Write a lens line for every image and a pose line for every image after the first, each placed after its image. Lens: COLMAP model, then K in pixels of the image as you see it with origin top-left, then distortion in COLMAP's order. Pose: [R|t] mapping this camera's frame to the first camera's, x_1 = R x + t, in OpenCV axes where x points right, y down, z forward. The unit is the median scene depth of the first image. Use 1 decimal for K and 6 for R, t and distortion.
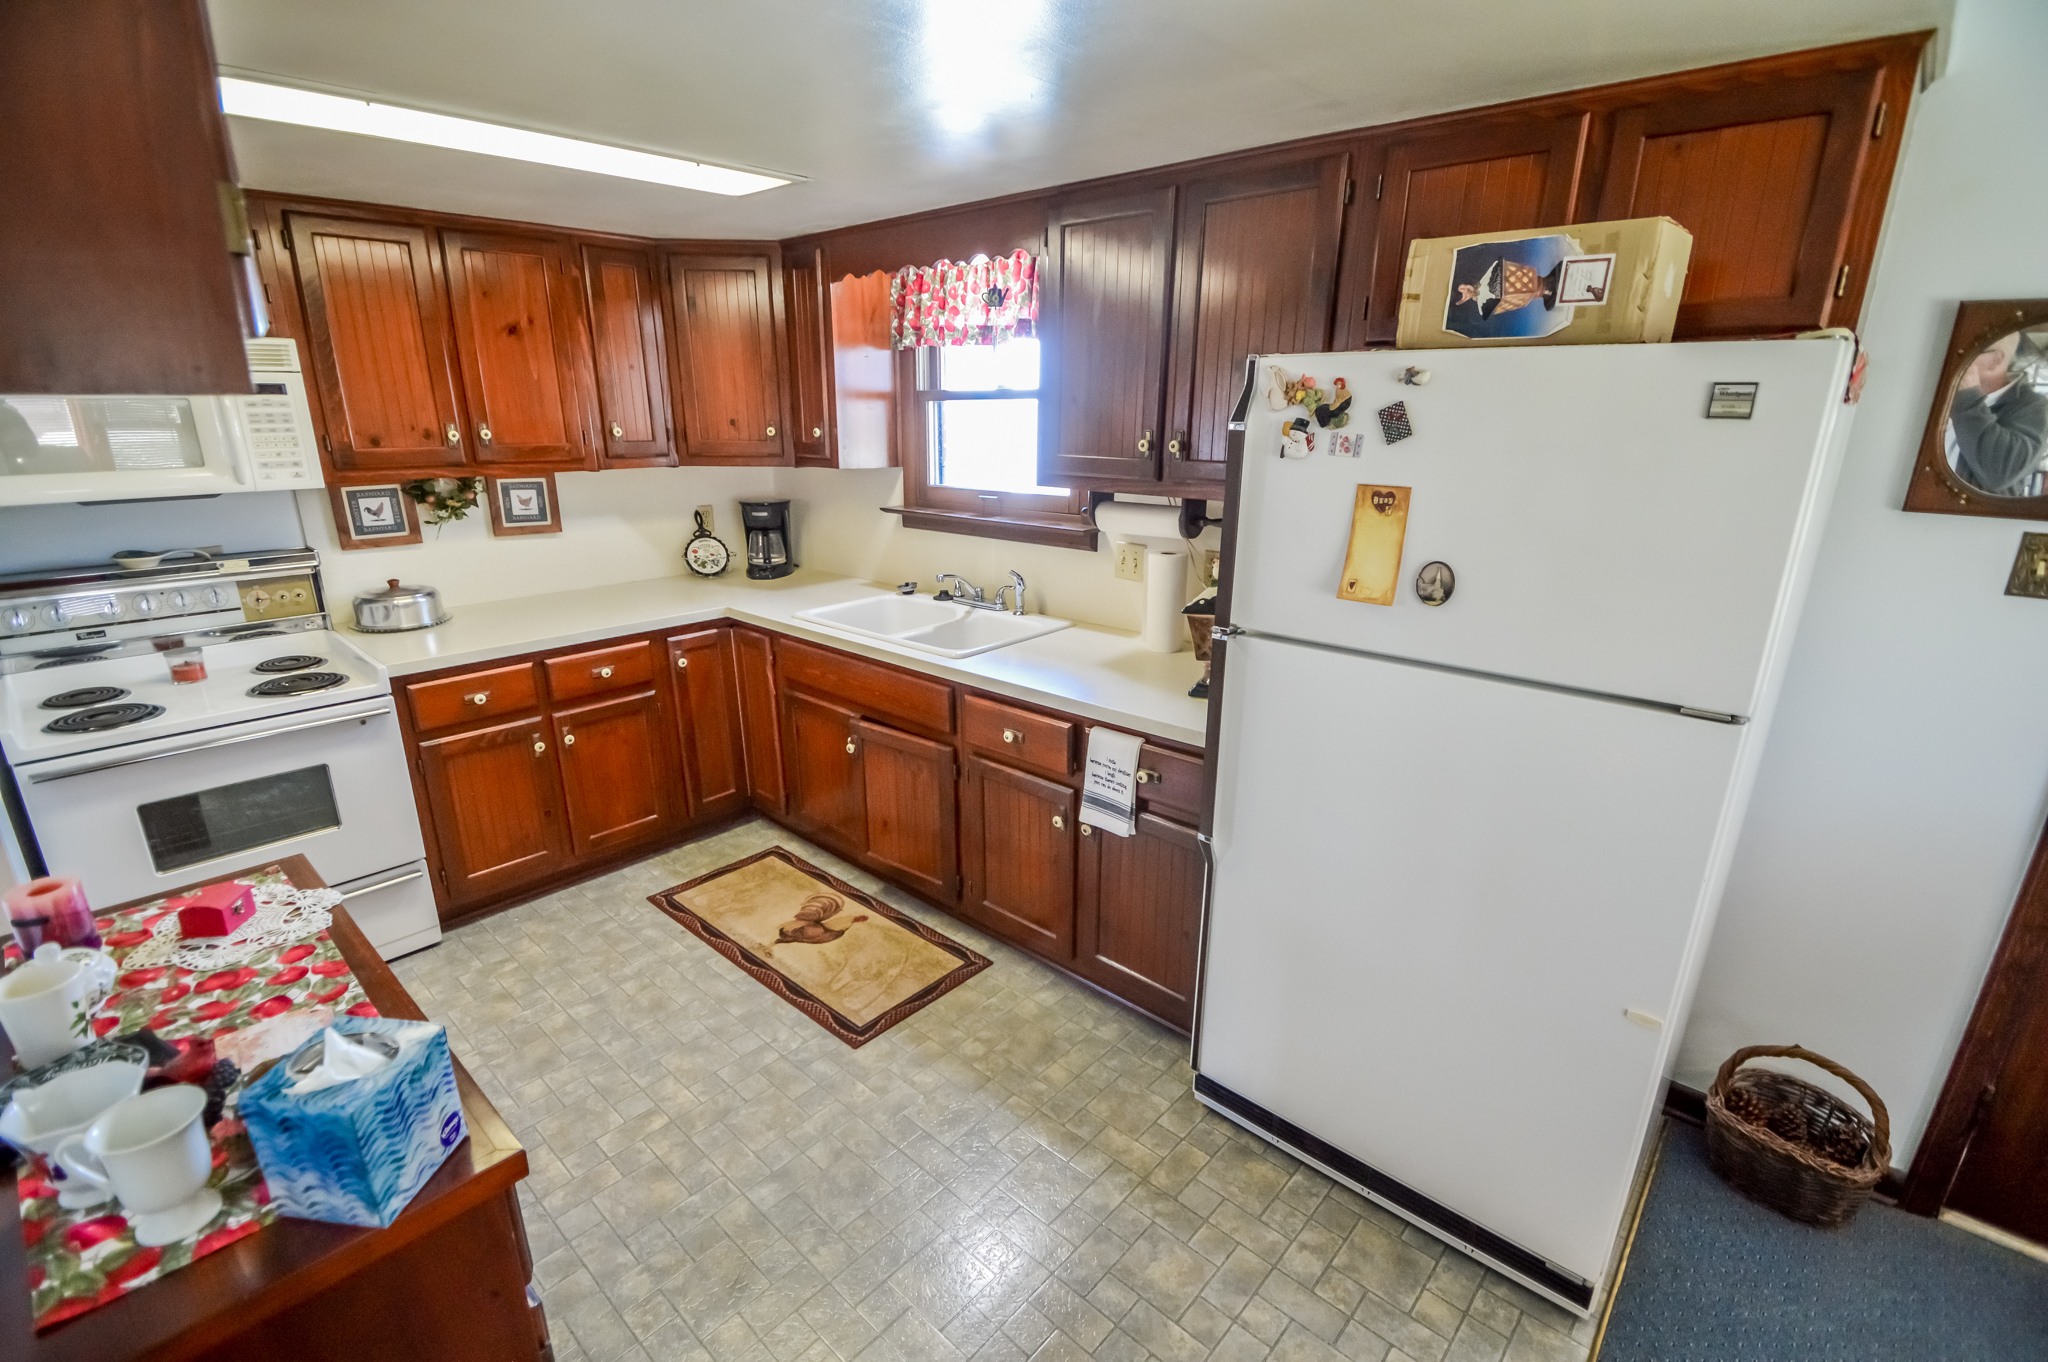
lens RADIAL K [[912.4, 0, 1011.3], [0, 912.4, 706.7], [0, 0, 1]] dist [0.010477, -0.014235]
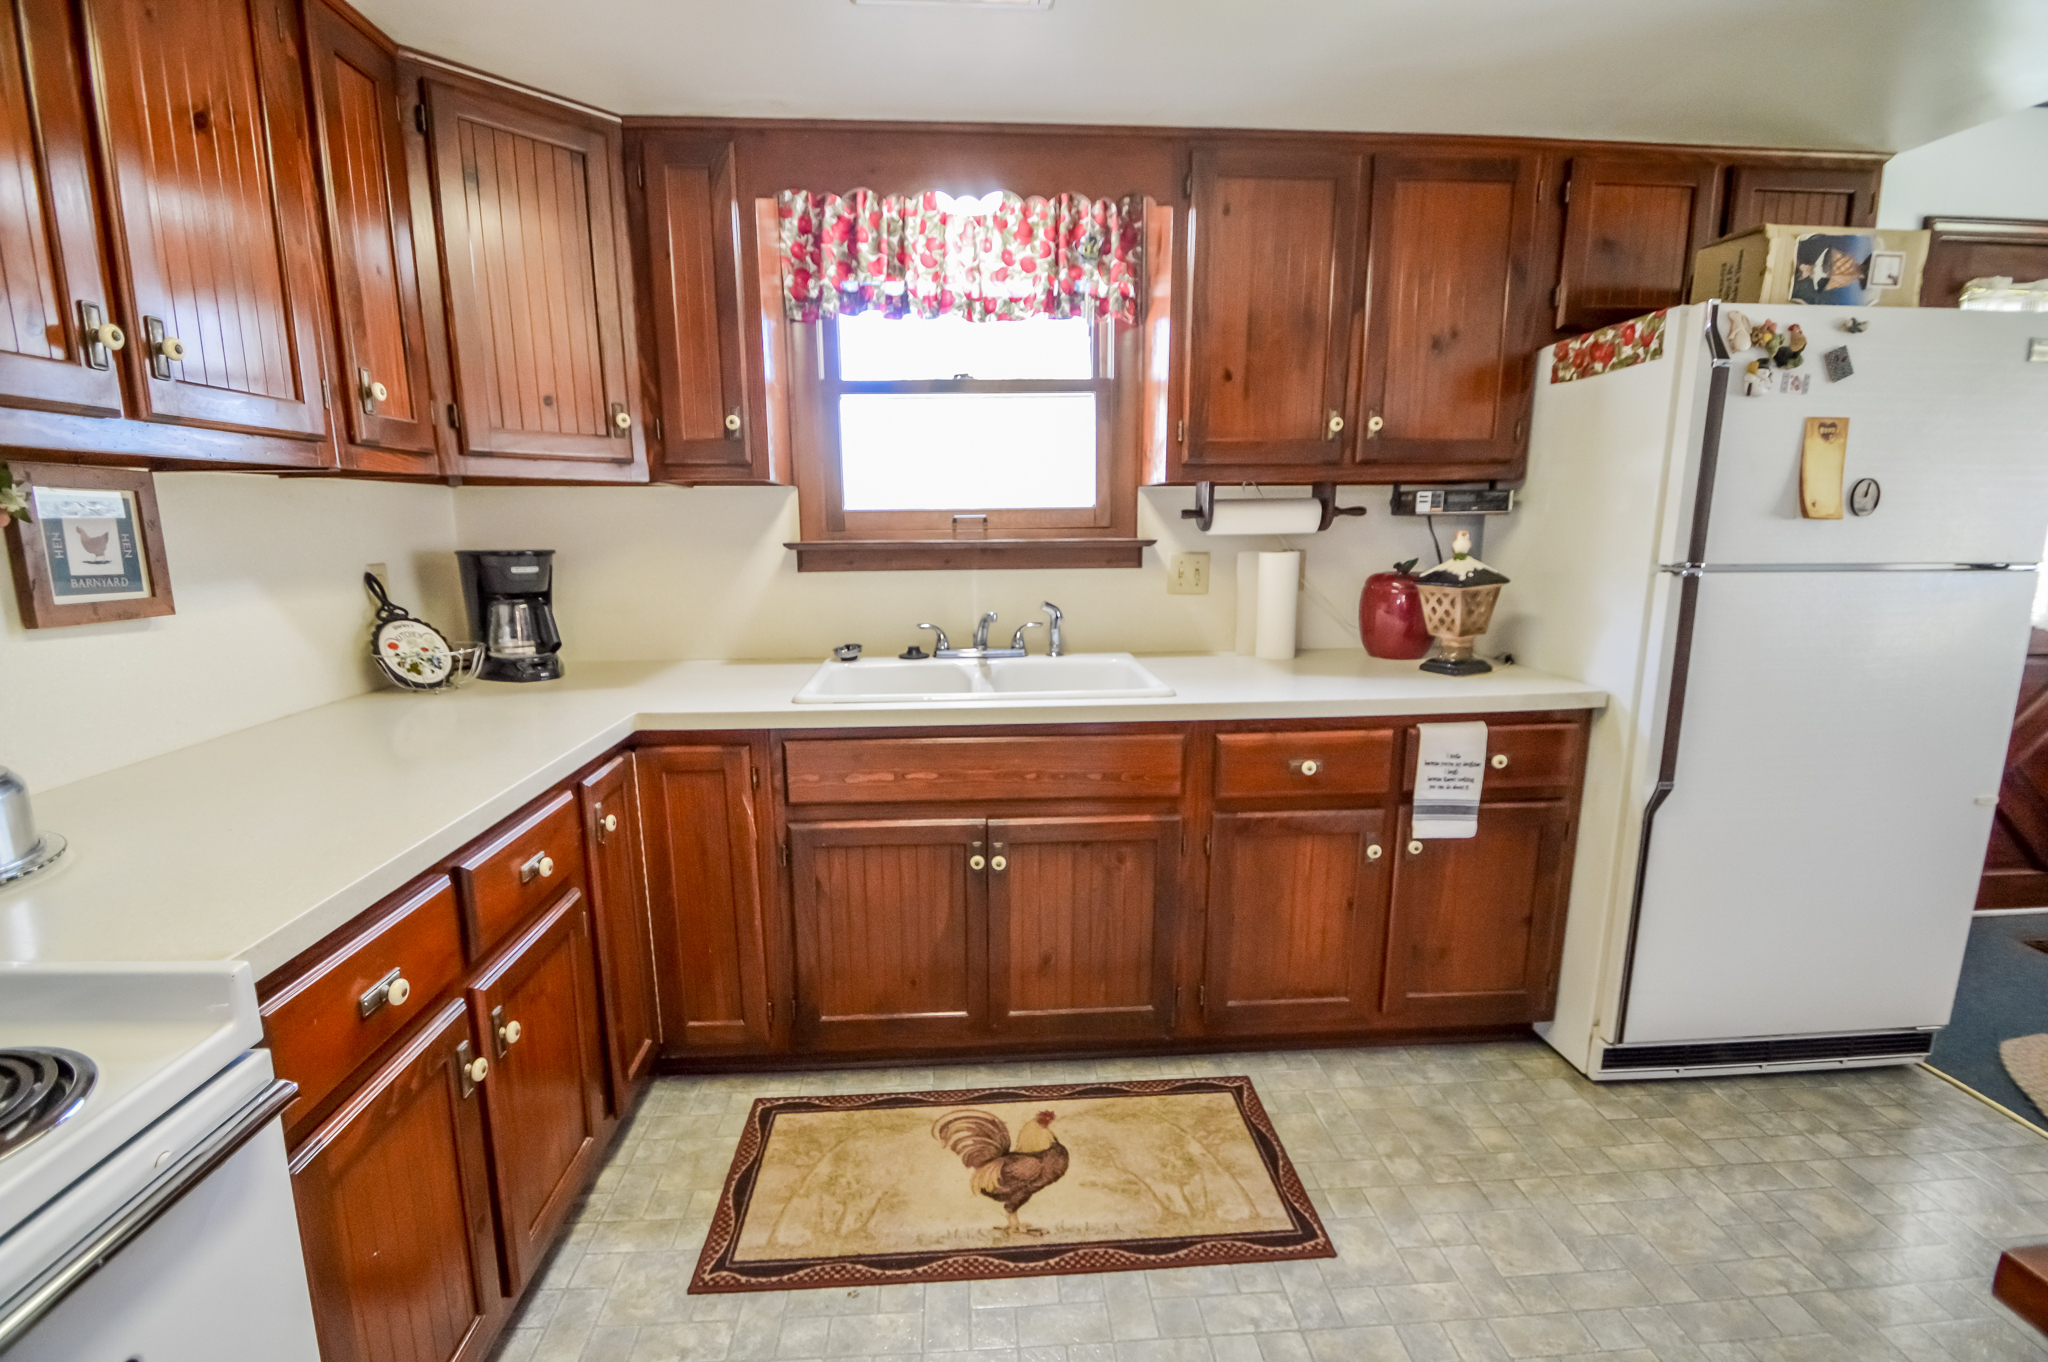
lens RADIAL K [[912.4, 0, 1011.8], [0, 912.4, 701.7], [0, 0, 1]] dist [0.010477, -0.014235]
pose [[0.690930, -0.148645, 0.707475, -0.650904], [0.233285, 0.972123, -0.023580, -0.057321], [-0.684247, 0.181335, 0.706345, 0.523563]]
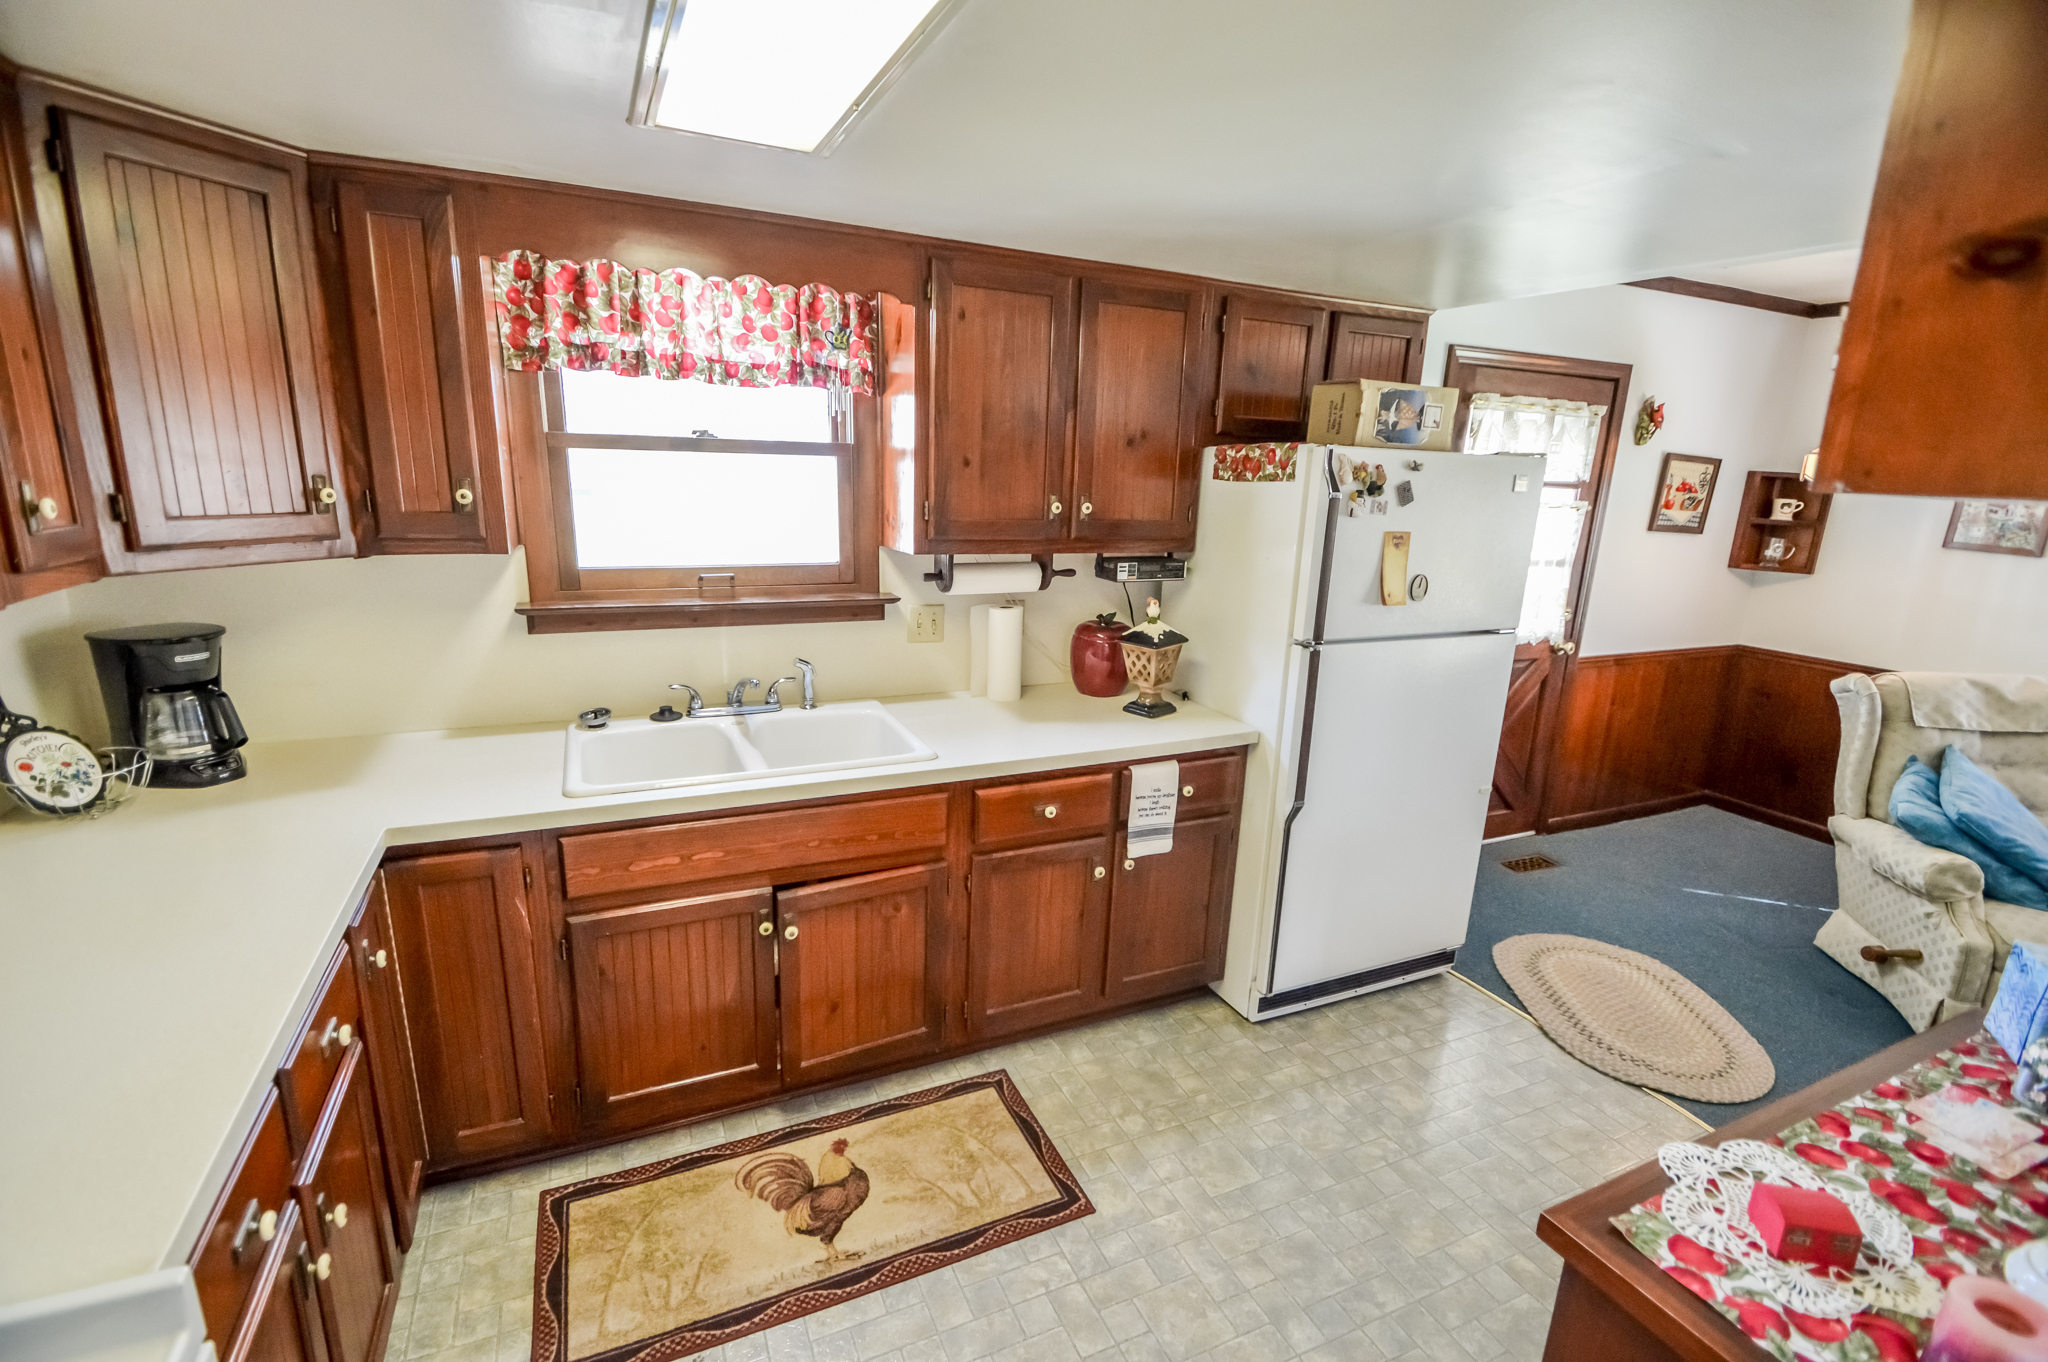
lens RADIAL K [[912.4, 0, 1013.0], [0, 912.4, 703.2], [0, 0, 1]] dist [0.010477, -0.014235]
pose [[0.387885, -0.220409, 0.894967, -0.740549], [0.257271, 0.958286, 0.124500, -0.178906], [-0.885075, 0.181957, 0.428409, 0.527899]]
